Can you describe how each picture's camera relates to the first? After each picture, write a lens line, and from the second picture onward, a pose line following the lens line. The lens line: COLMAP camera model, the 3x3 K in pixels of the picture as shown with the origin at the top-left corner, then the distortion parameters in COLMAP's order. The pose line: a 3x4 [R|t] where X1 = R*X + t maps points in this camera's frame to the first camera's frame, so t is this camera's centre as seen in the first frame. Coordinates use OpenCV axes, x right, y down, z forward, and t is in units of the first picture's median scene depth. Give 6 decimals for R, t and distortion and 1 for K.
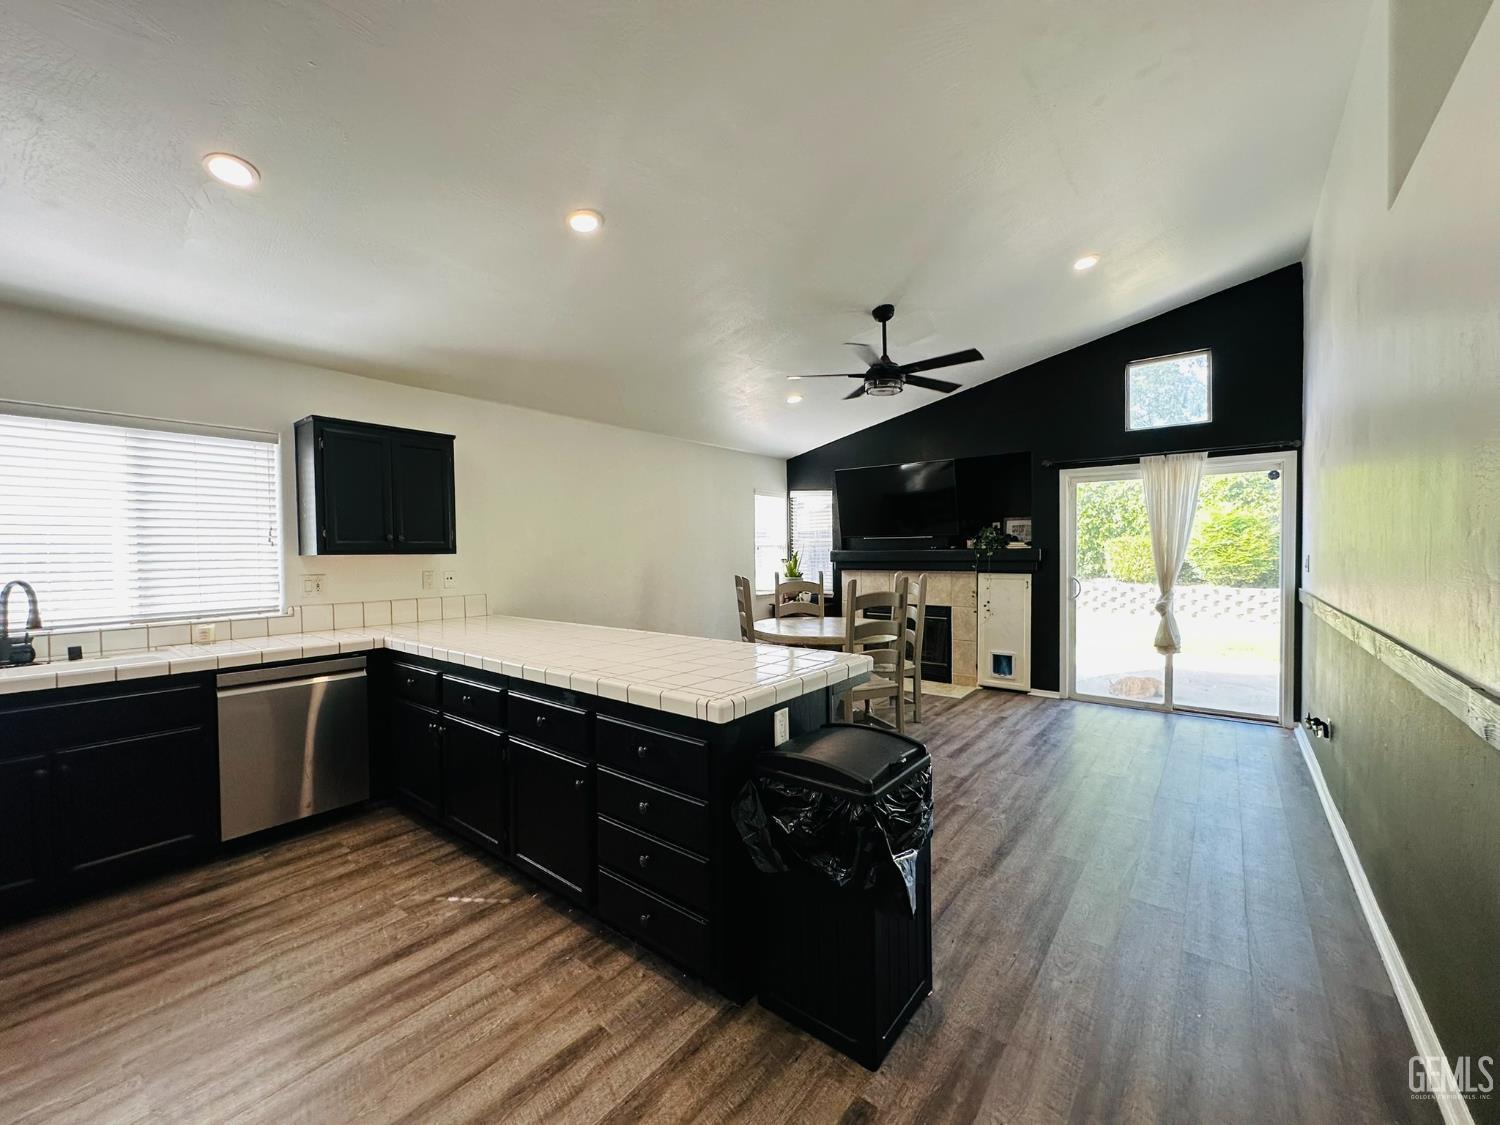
lens RADIAL K [[594.4, 0, 743.2], [0, 594.4, 562.6], [0, 0, 1]] dist [-0.012446, 0.002372]
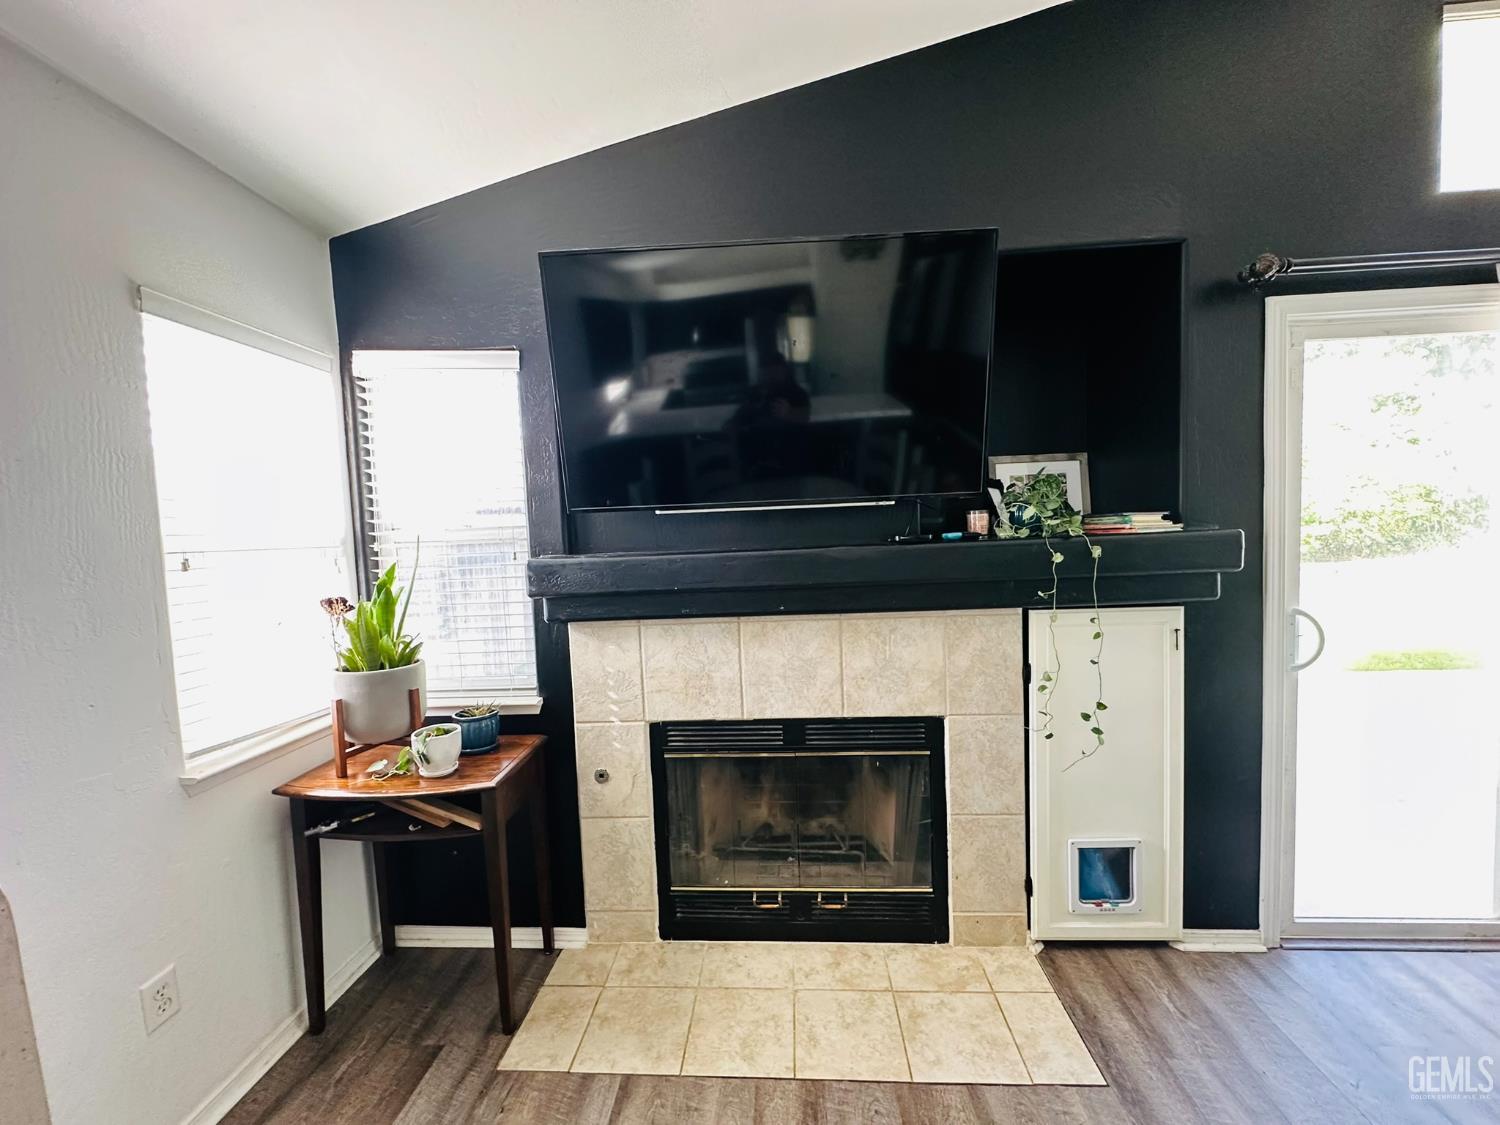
lens RADIAL K [[594.4, 0, 756.0], [0, 594.4, 561.6], [0, 0, 1]] dist [-0.012446, 0.002372]
pose [[0.814124, -0.054213, 0.578155, 0.082908], [0.042786, 0.998526, 0.033382, -0.027311], [-0.579113, -0.002440, 0.815244, 0.808817]]
